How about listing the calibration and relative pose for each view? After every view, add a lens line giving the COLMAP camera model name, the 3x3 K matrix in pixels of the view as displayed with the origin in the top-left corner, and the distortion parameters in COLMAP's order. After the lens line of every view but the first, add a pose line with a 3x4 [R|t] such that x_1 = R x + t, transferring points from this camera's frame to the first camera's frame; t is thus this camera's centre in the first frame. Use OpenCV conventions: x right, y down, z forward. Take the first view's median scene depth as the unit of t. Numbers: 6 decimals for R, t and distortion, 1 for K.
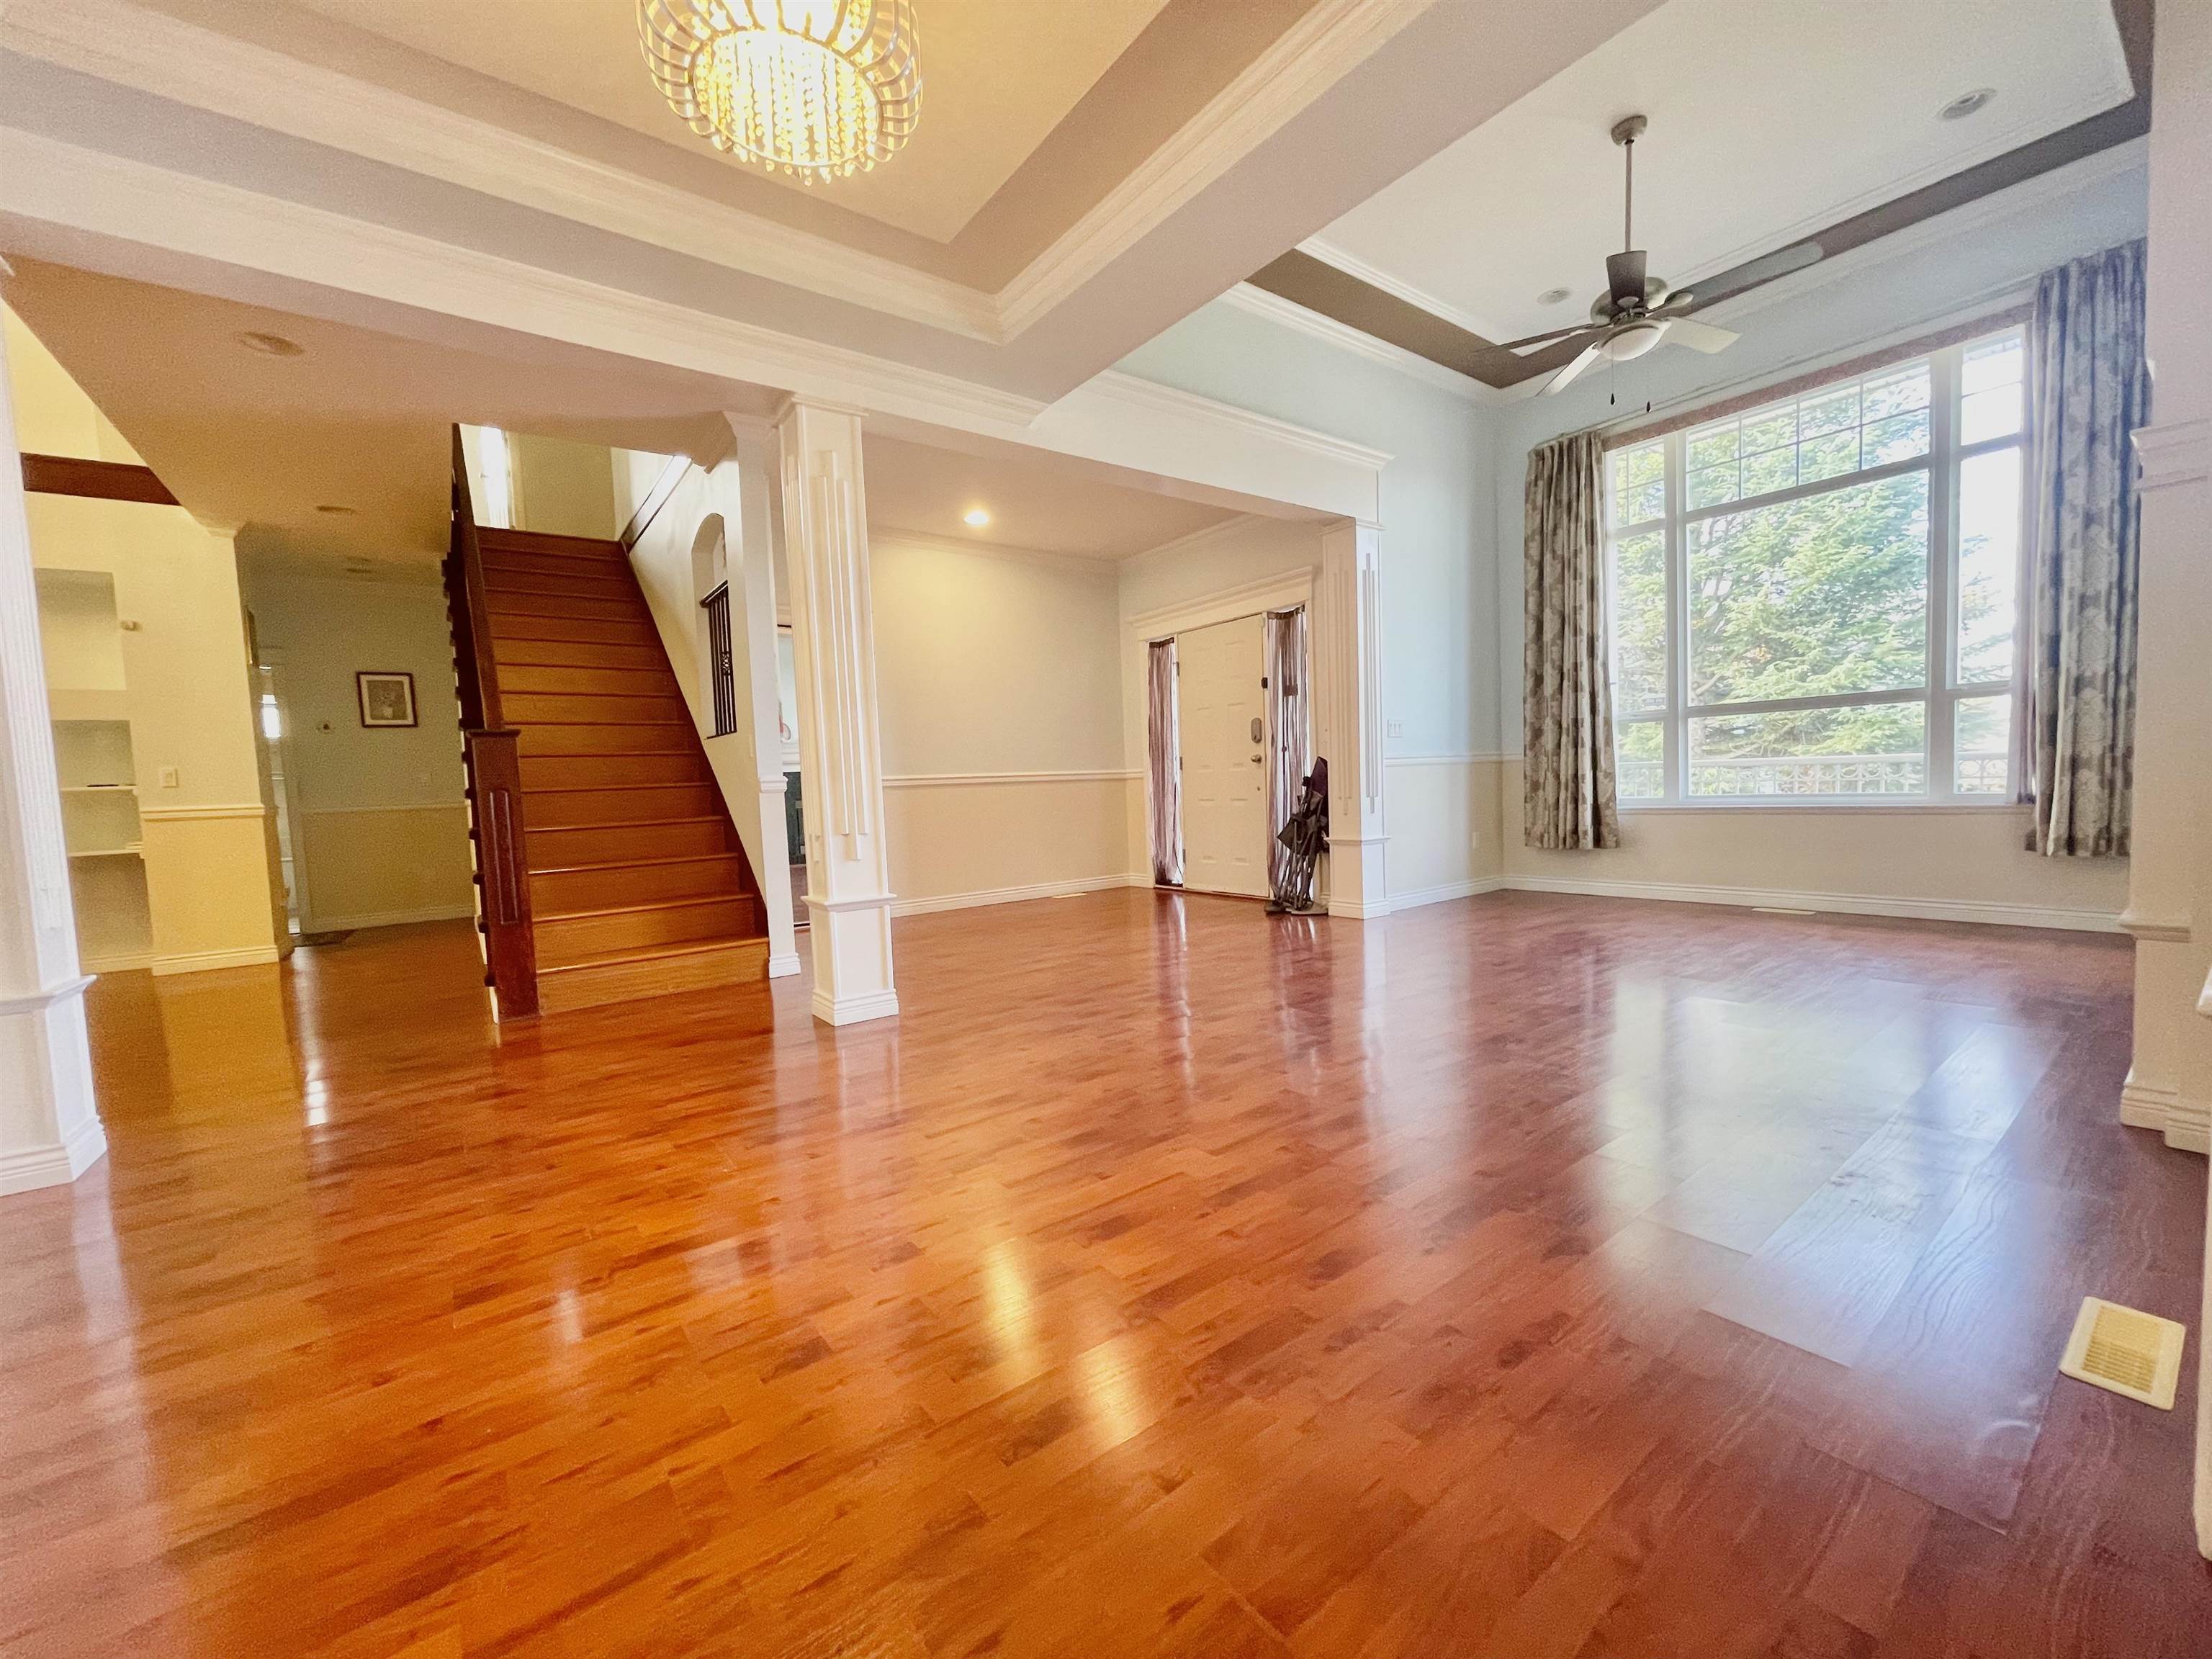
lens RADIAL K [[894.5, 0, 1109.6], [0, 894.5, 835.3], [0, 0, 1]] dist [0.003014, 0.000945]
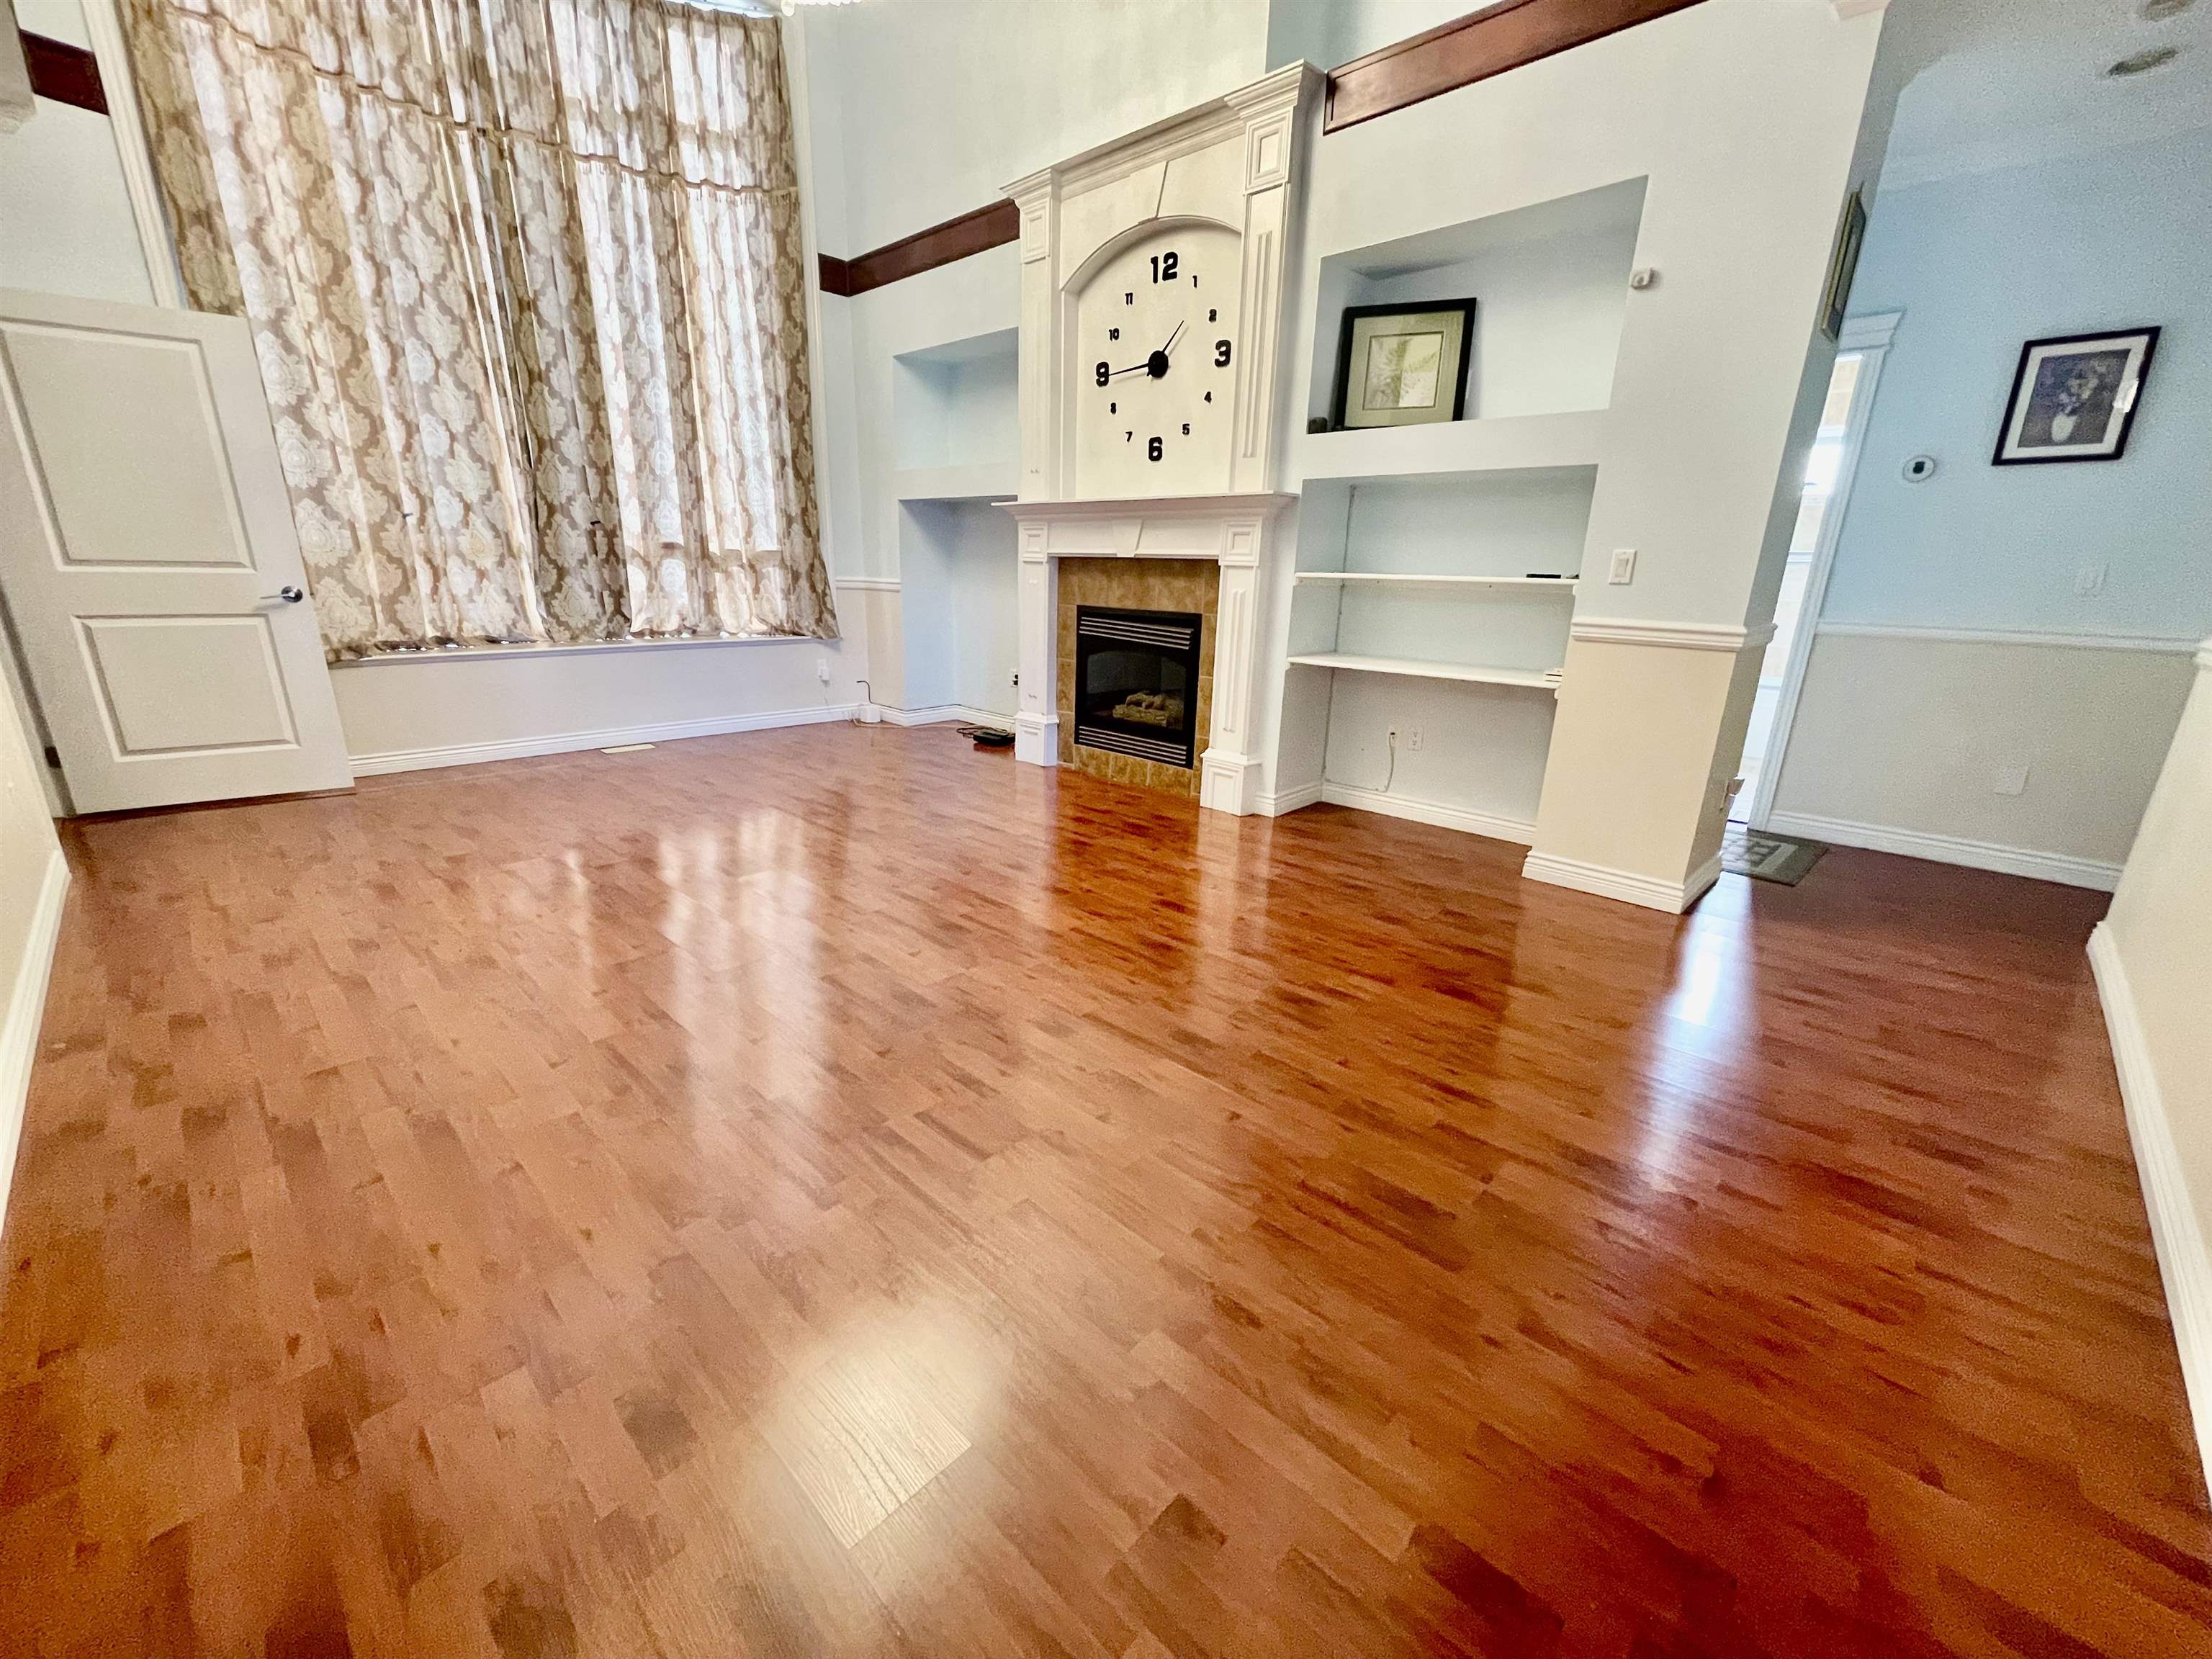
lens RADIAL K [[894.5, 0, 1090.0], [0, 894.5, 831.2], [0, 0, 1]] dist [0.003014, 0.000945]
pose [[0.152045, 0.328278, -0.932264, -0.474204], [-0.089027, 0.943945, 0.317872, -0.052416], [0.984356, 0.034665, 0.172748, 0.535101]]
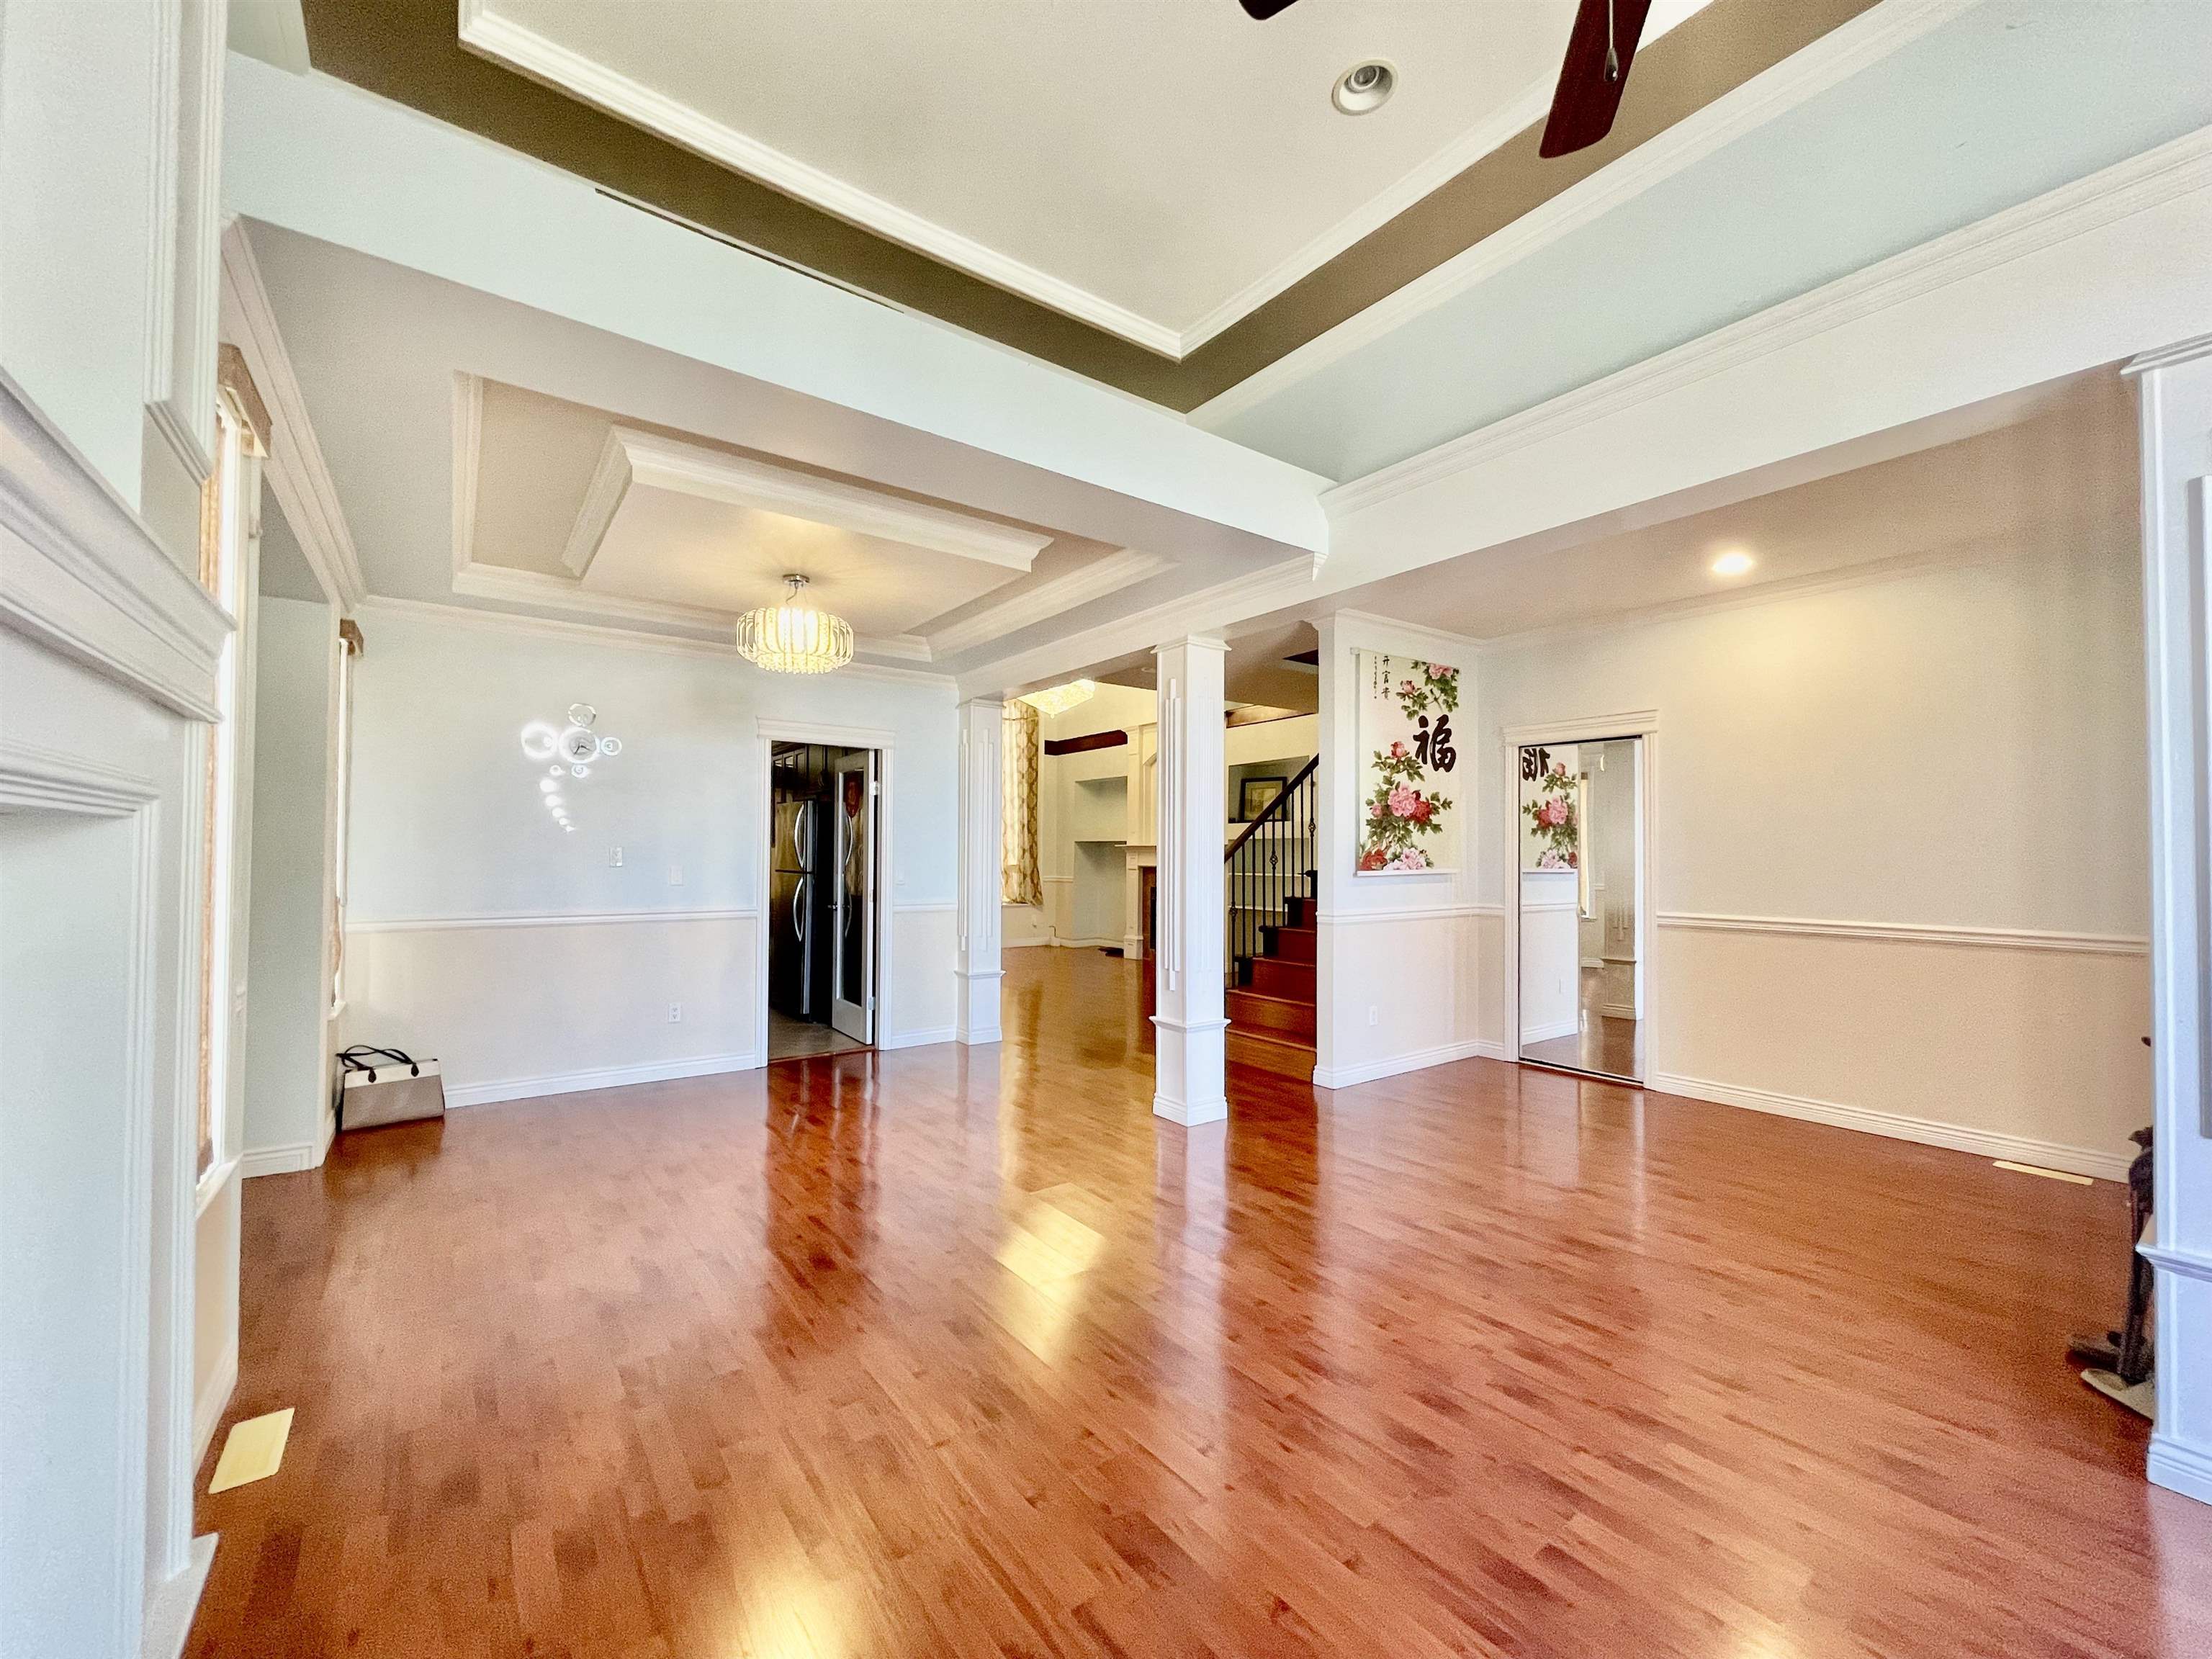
lens RADIAL K [[894.5, 0, 1104.8], [0, 894.5, 836.7], [0, 0, 1]] dist [0.003014, 0.000945]
pose [[-0.009261, 0.024599, -0.999654, 0.623331], [-0.066717, 0.997455, 0.025163, -0.138123], [0.997729, 0.066927, -0.007597, 0.574192]]
